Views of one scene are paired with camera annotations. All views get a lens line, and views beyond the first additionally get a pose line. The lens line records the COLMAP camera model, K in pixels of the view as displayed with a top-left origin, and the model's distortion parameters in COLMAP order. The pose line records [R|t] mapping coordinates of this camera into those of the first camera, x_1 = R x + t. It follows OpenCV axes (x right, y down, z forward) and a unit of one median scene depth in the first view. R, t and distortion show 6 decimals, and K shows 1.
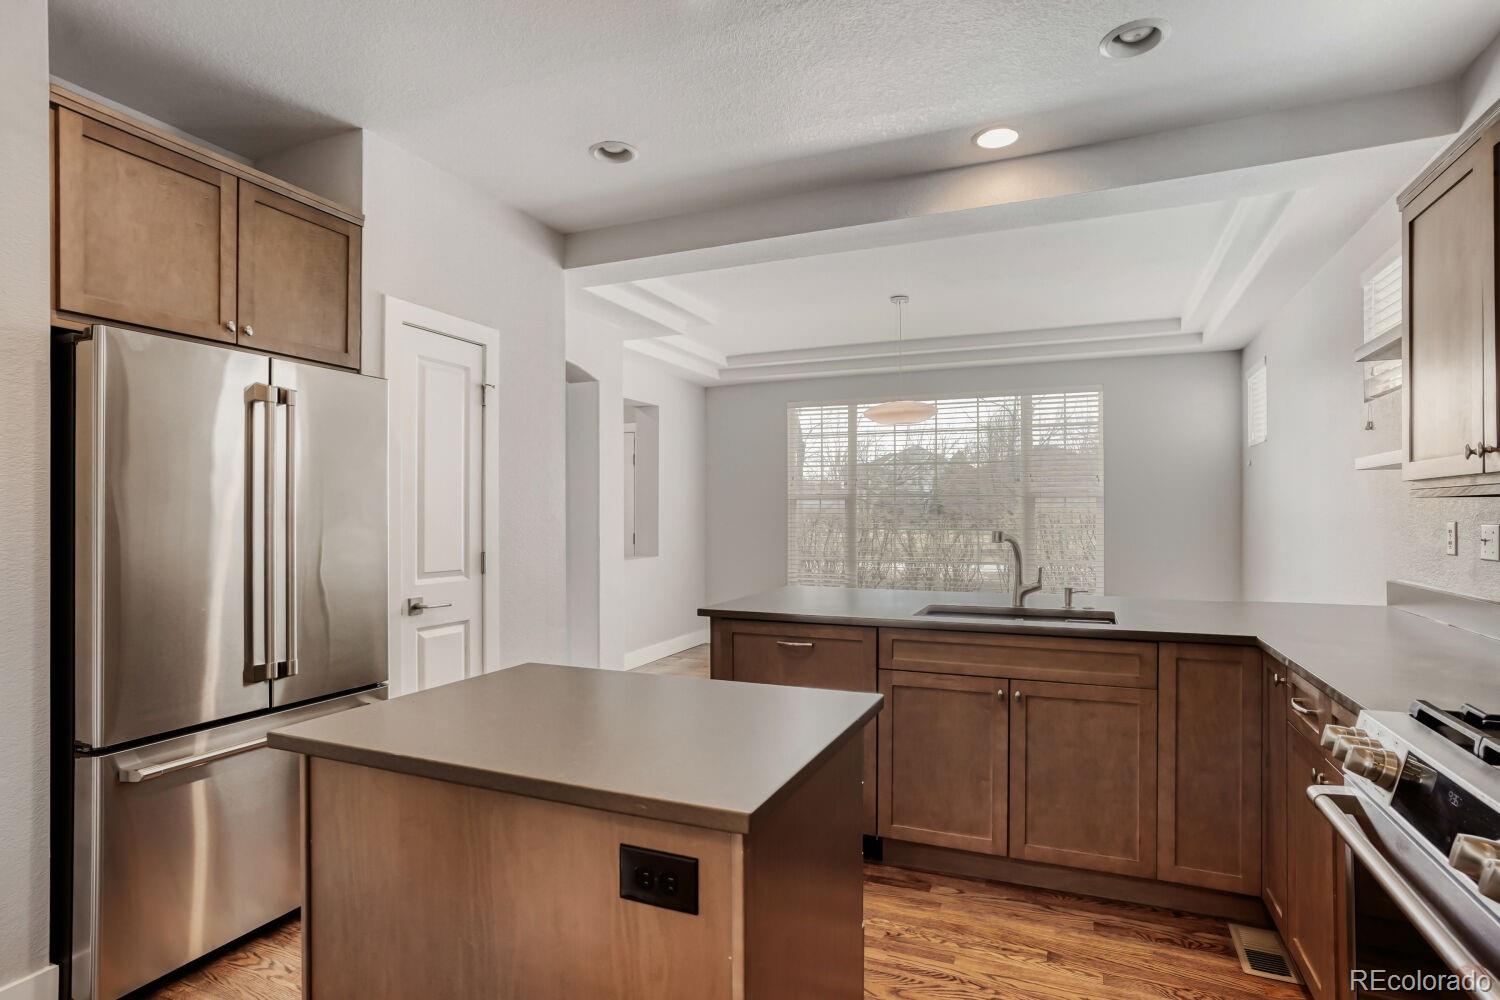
lens RADIAL K [[774.2, 0, 730.9], [0, 774.2, 503.8], [0, 0, 1]] dist [-0.033285, 0.000247]
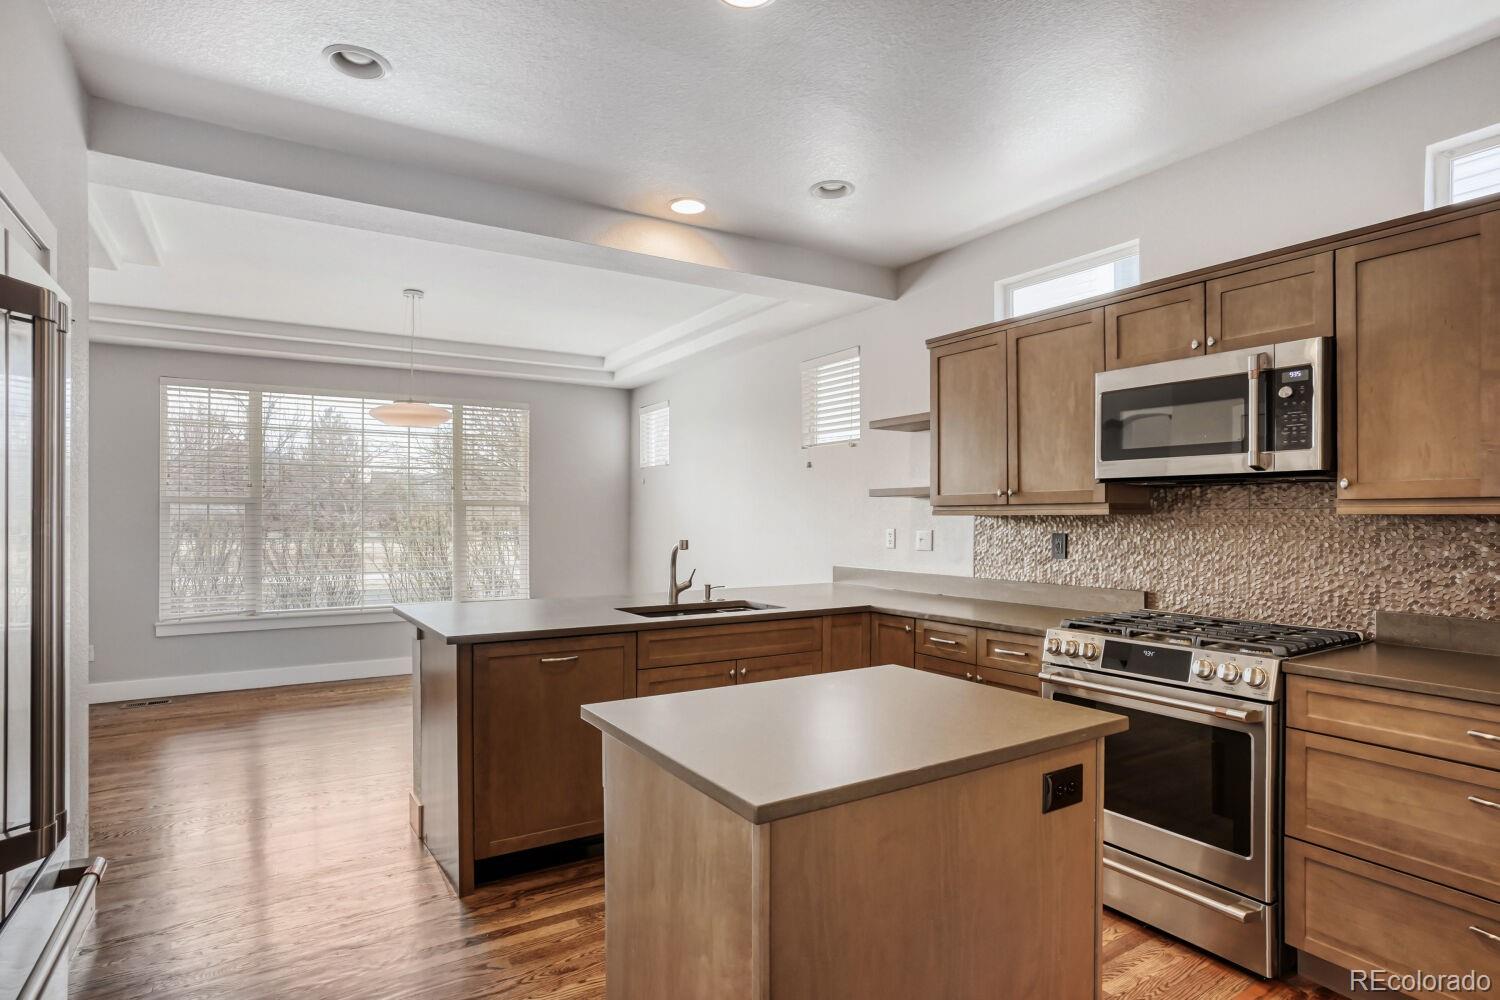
lens RADIAL K [[788.5, 0, 751.7], [0, 788.5, 505.5], [0, 0, 1]] dist [-0.037752, 0.000101]
pose [[0.566375, 0.015230, 0.824007, -0.551612], [-0.010291, 0.999882, -0.011408, -0.002156], [-0.824083, -0.002019, 0.566465, 0.228885]]
